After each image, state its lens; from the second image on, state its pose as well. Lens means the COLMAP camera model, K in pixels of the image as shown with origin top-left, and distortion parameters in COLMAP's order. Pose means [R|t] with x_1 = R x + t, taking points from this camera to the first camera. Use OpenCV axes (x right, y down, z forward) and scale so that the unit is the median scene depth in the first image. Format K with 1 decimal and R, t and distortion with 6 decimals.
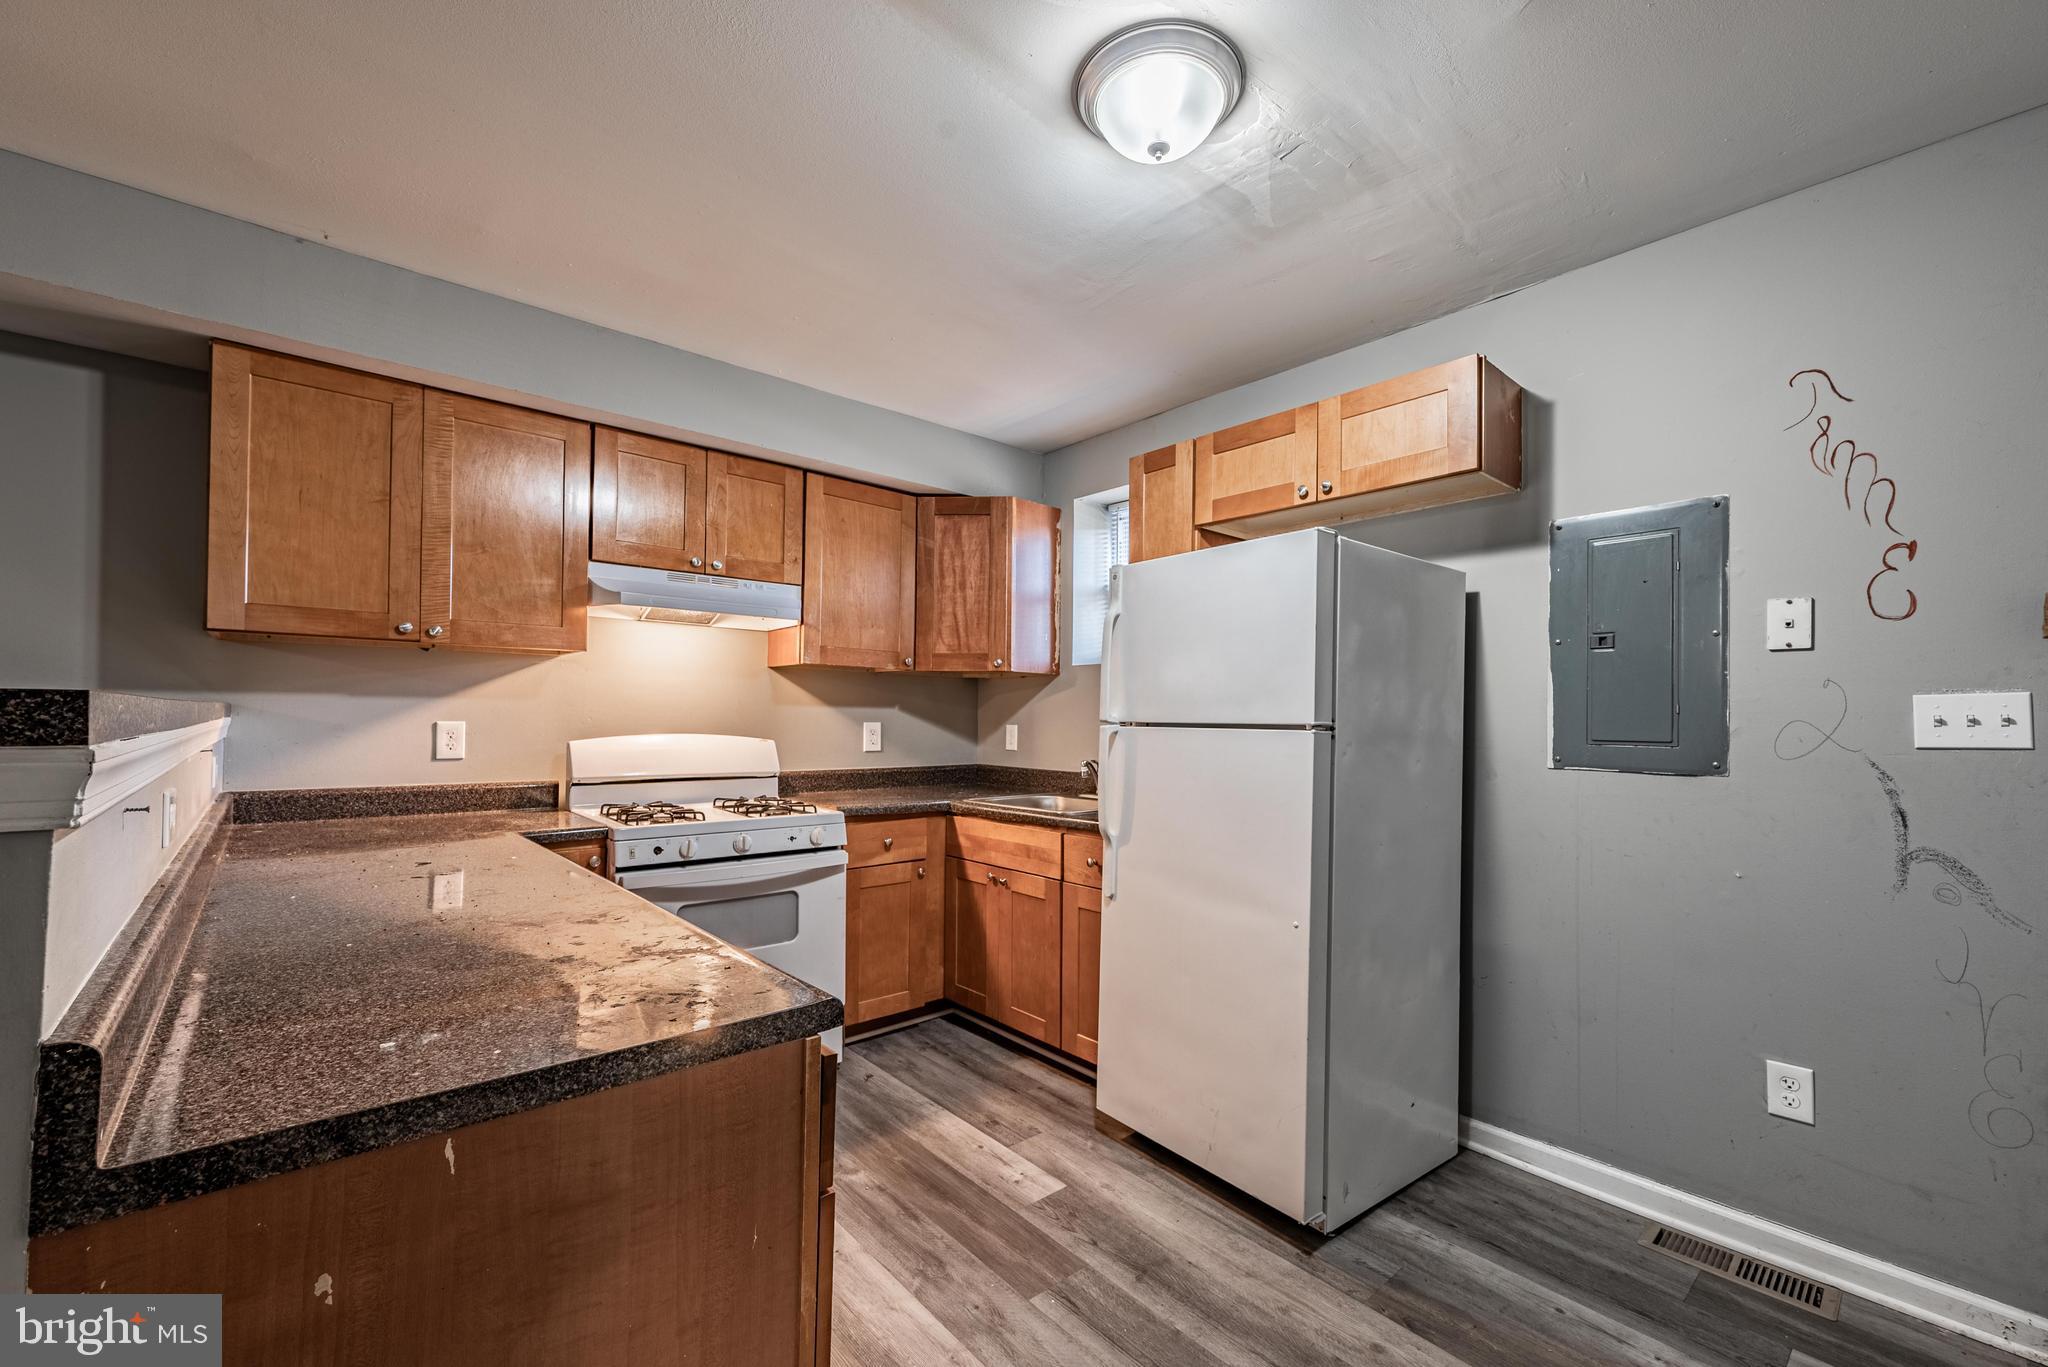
lens RADIAL K [[821.4, 0, 1034.0], [0, 821.4, 708.0], [0, 0, 1]] dist [-0.000536, -0.000144]
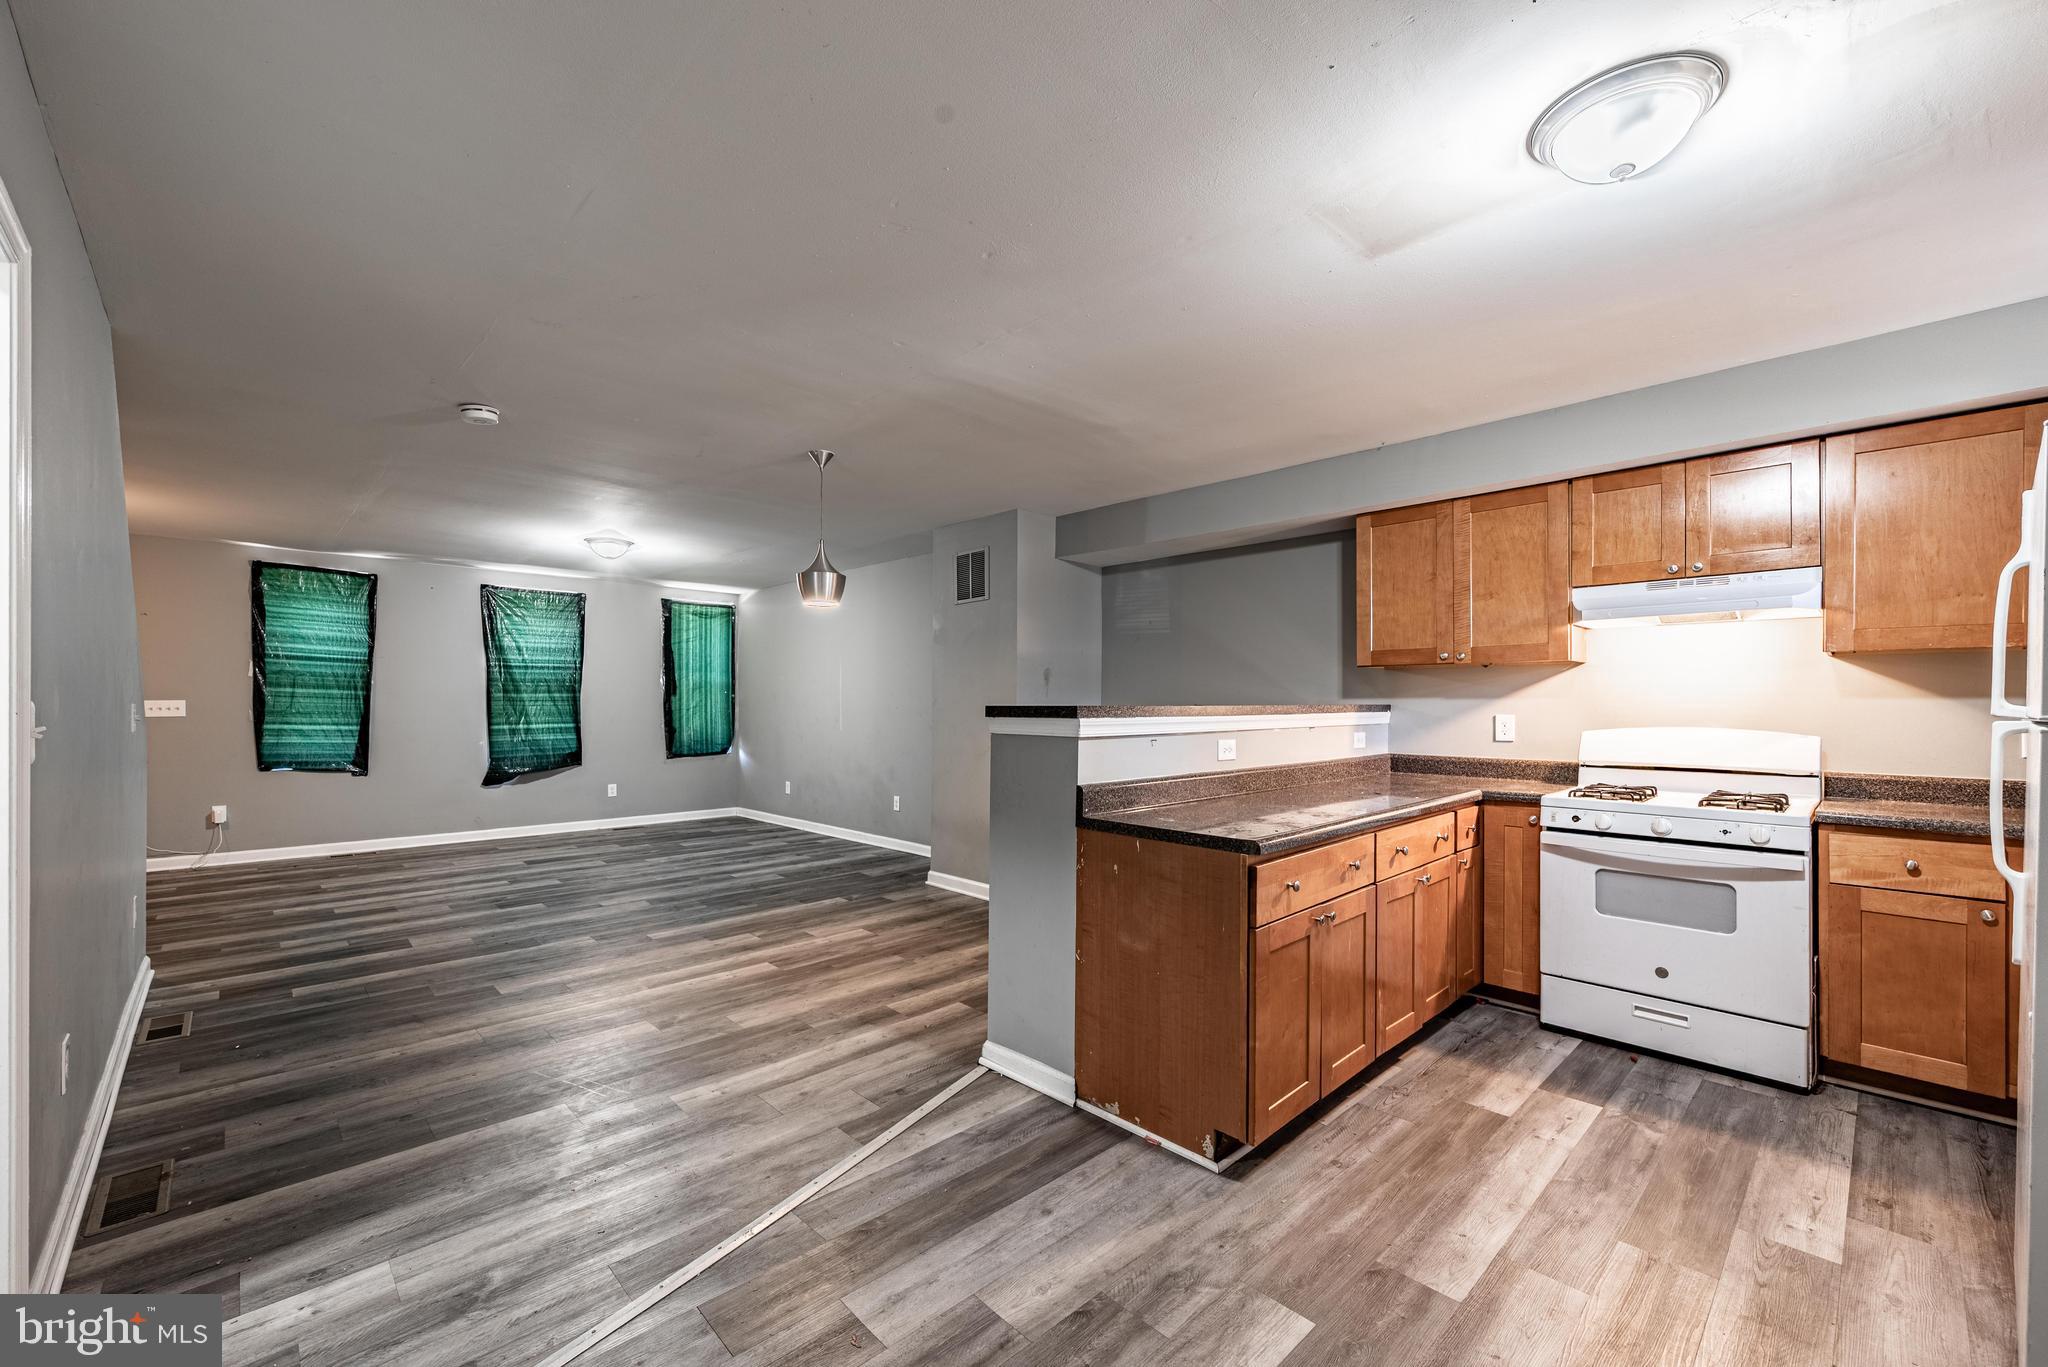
lens RADIAL K [[821.4, 0, 1020.8], [0, 821.4, 699.4], [0, 0, 1]] dist [-0.000536, -0.000144]
pose [[0.035988, -0.017209, -0.999204, 0.711932], [0.012188, 0.999785, -0.016780, 0.003191], [0.999278, -0.011574, 0.036190, 0.109052]]
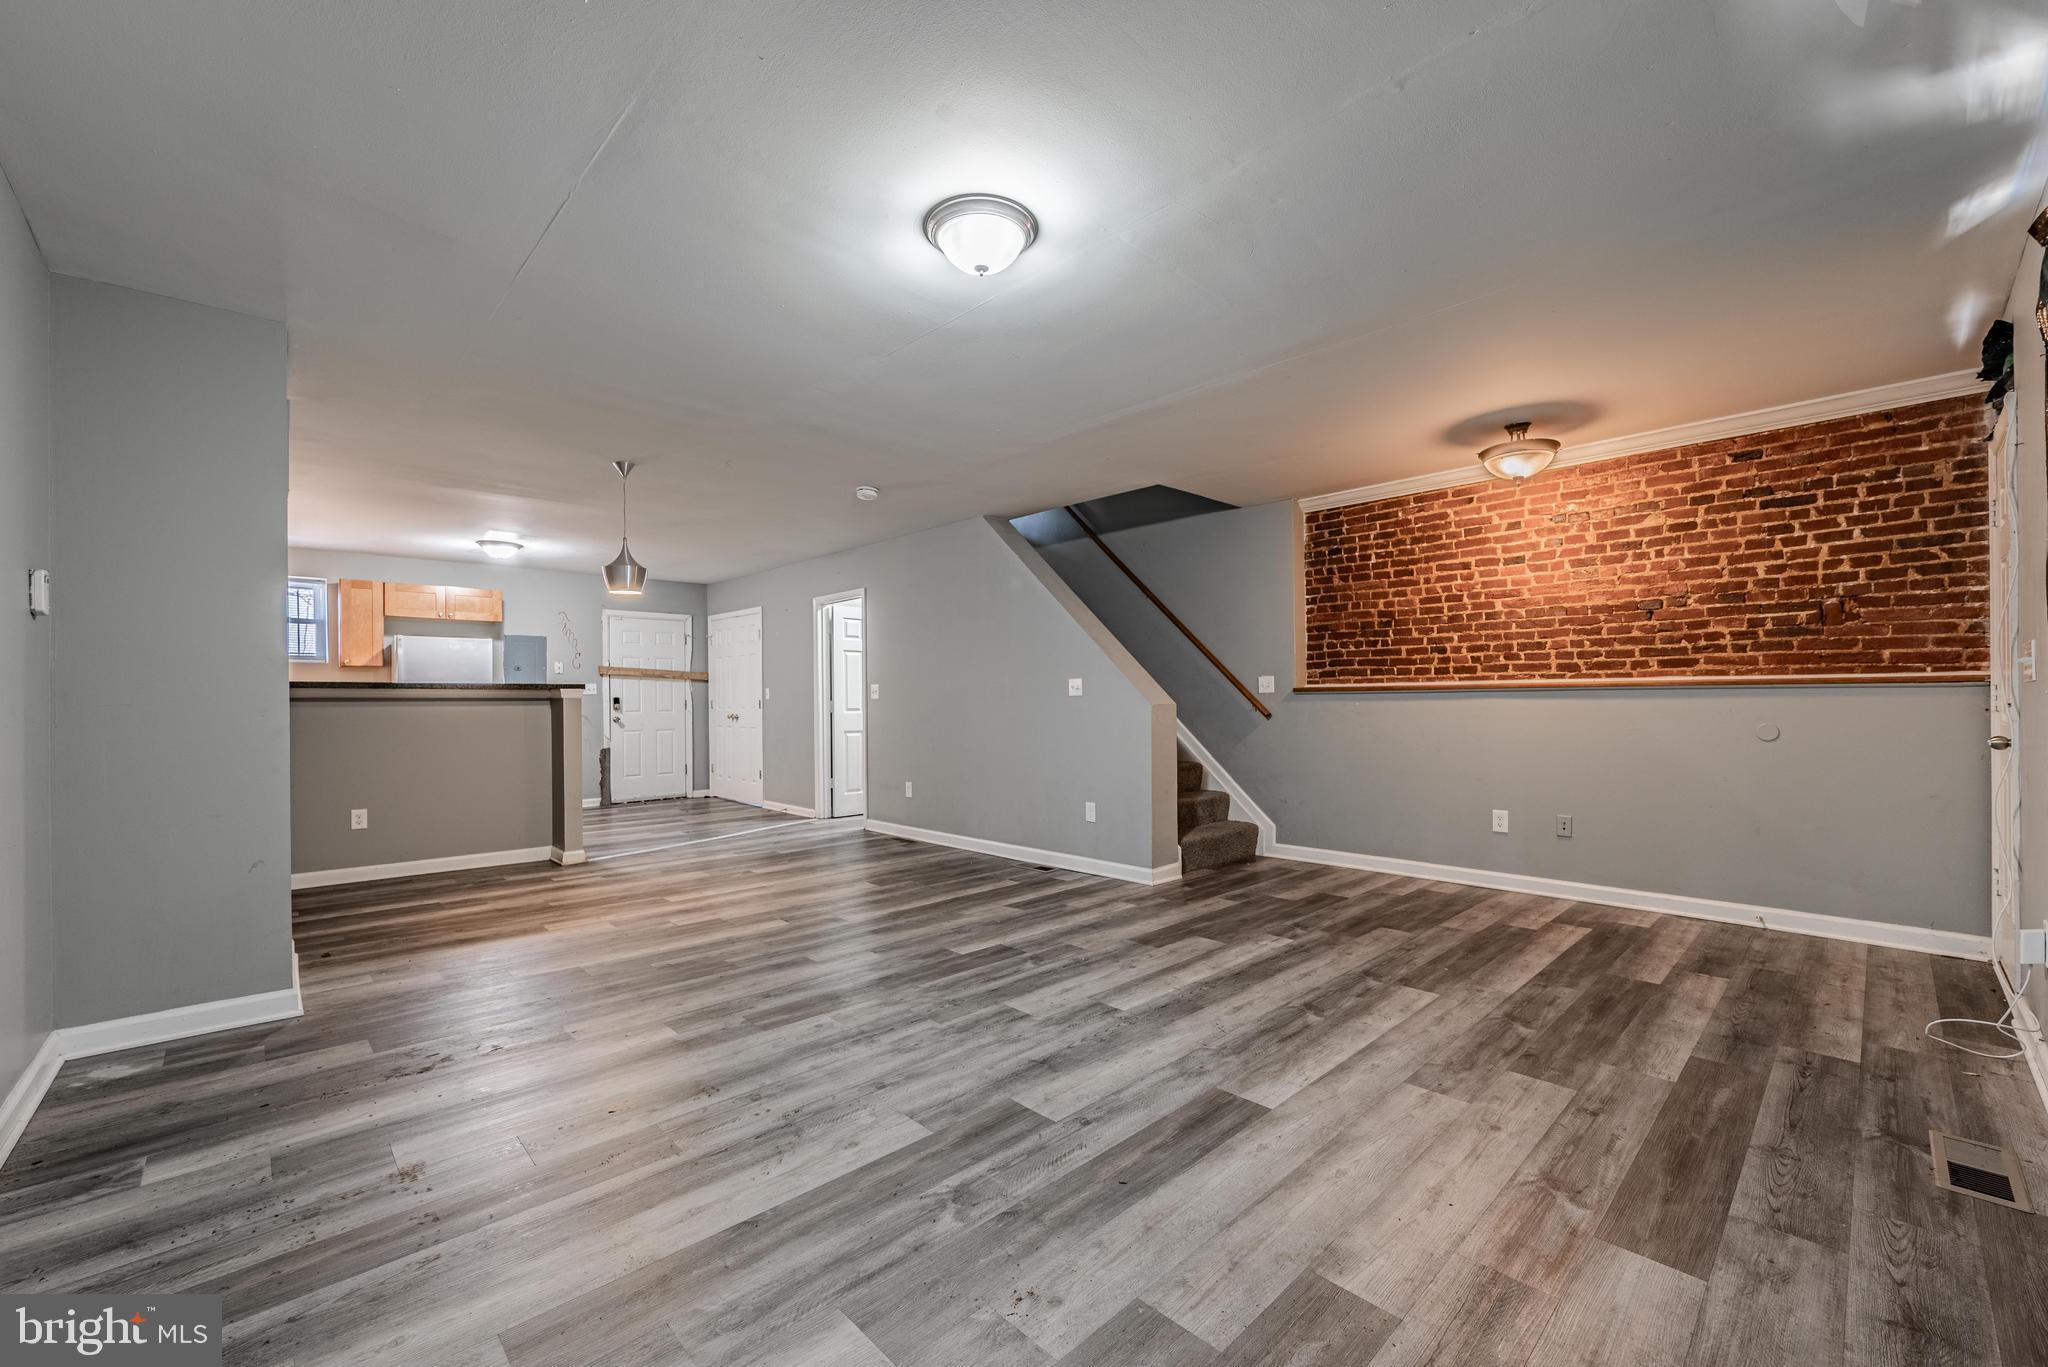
lens RADIAL K [[821.4, 0, 1028.1], [0, 821.4, 687.6], [0, 0, 1]] dist [-0.000536, -0.000144]
pose [[-0.034331, 0.004347, 0.999401, -2.615402], [-0.008431, 0.999954, -0.004639, 0.004055], [-0.999375, -0.008585, -0.034293, -1.007301]]
